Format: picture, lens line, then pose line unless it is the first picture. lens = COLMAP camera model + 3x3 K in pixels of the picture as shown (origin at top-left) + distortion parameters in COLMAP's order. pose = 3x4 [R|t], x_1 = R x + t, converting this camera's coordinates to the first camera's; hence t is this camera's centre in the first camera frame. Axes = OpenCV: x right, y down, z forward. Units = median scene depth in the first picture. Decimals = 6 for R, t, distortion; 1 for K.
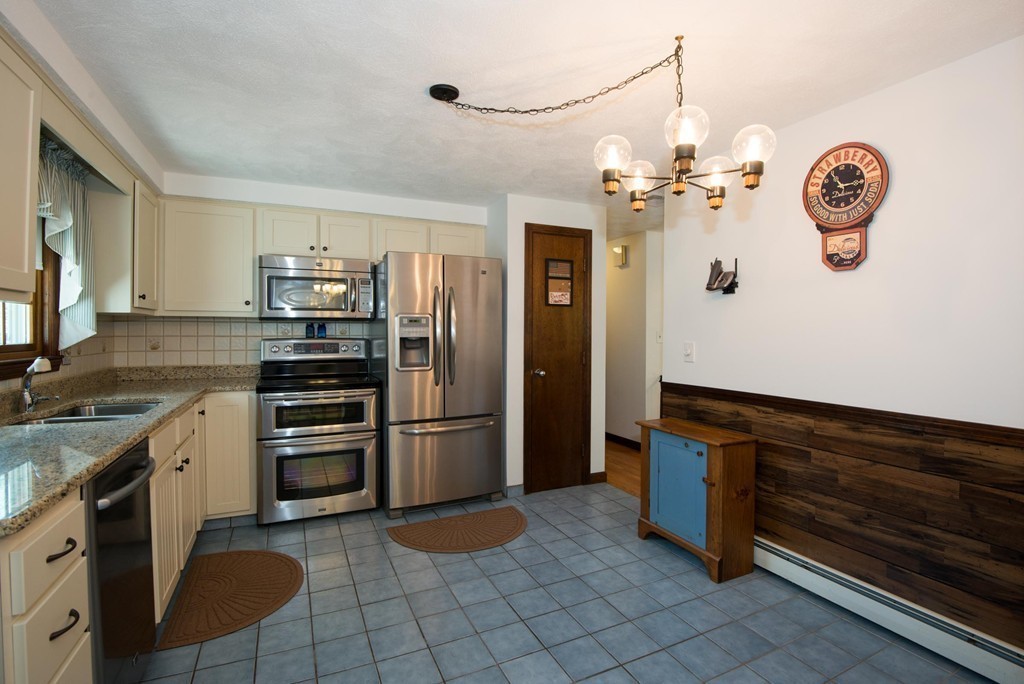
lens RADIAL K [[481.3, 0, 515.6], [0, 481.3, 334.0], [0, 0, 1]] dist [-0.021110, -0.008805]
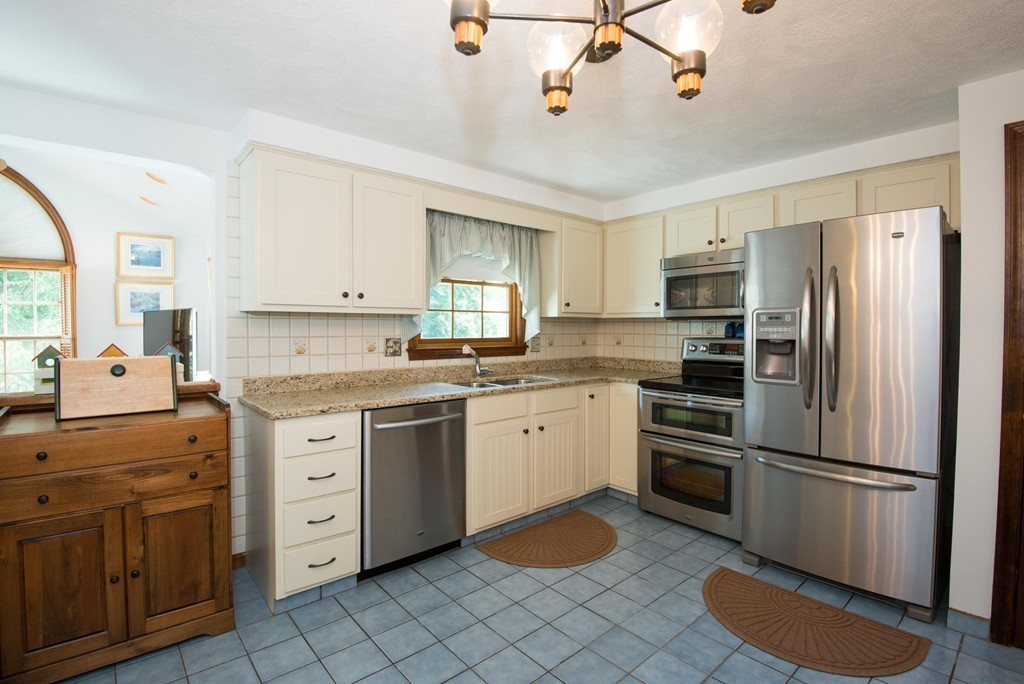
lens RADIAL K [[481.3, 0, 515.6], [0, 481.3, 334.0], [0, 0, 1]] dist [-0.021110, -0.008805]
pose [[0.271602, 0.012445, -0.962329, 0.408027], [-0.006819, 0.999916, 0.011007, -0.007466], [0.962386, 0.003572, 0.271664, 0.404255]]
